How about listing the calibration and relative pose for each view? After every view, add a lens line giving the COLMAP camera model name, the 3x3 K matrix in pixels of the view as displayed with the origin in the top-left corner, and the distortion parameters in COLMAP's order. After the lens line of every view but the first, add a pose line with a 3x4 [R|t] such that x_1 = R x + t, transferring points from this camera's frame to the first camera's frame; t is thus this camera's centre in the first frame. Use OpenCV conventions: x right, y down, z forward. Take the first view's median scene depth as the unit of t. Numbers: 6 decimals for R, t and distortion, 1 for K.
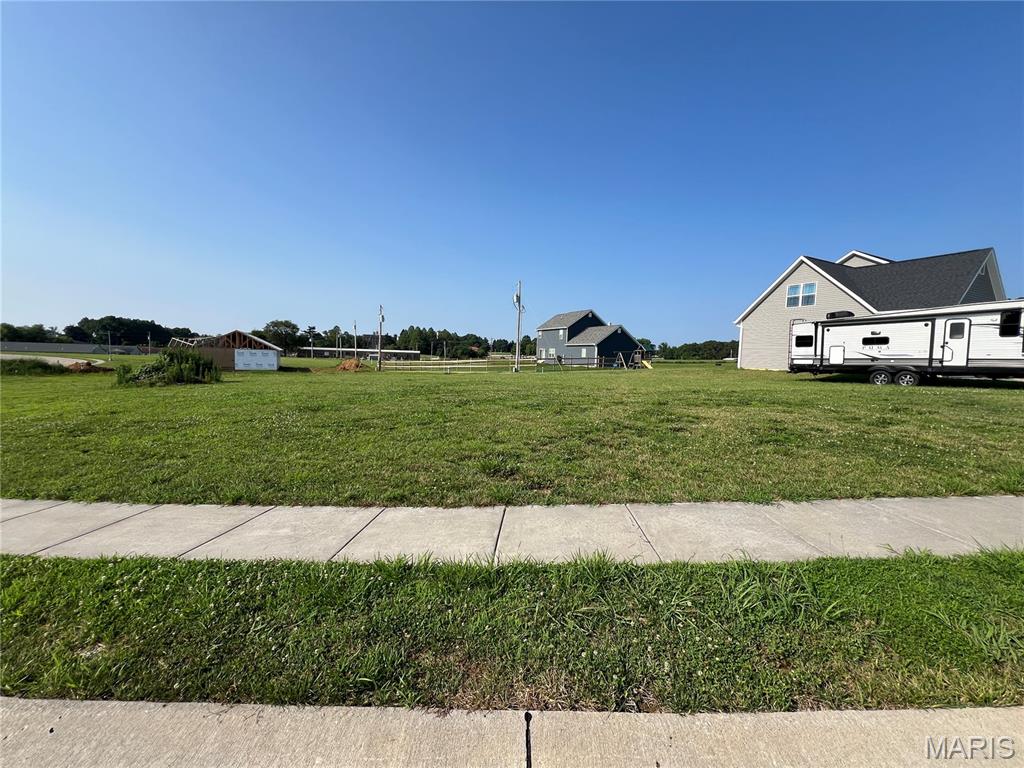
lens RADIAL K [[410.7, 0, 513.8], [0, 410.7, 384.4], [0, 0, 1]] dist [0.000243, -0.000222]
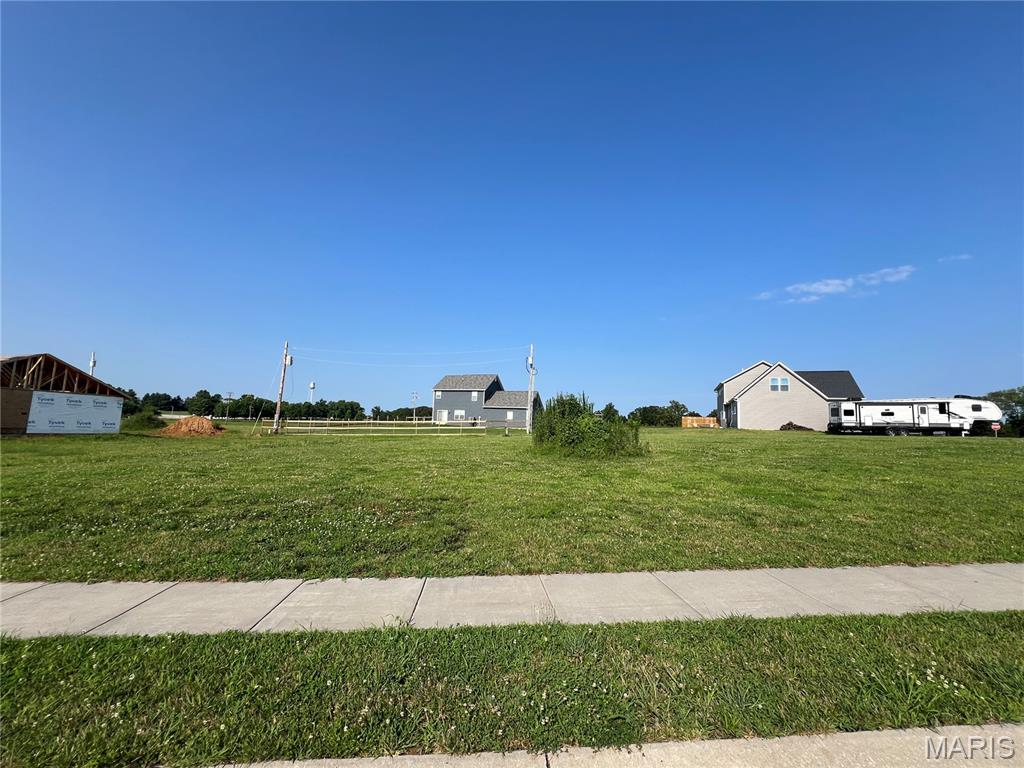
lens RADIAL K [[410.7, 0, 513.6], [0, 410.7, 384.6], [0, 0, 1]] dist [0.000243, -0.000222]
pose [[0.733616, 0.074310, 0.675489, -1.619241], [0.030486, 0.989404, -0.141954, -0.017522], [-0.678880, 0.124733, 0.723577, 0.698147]]
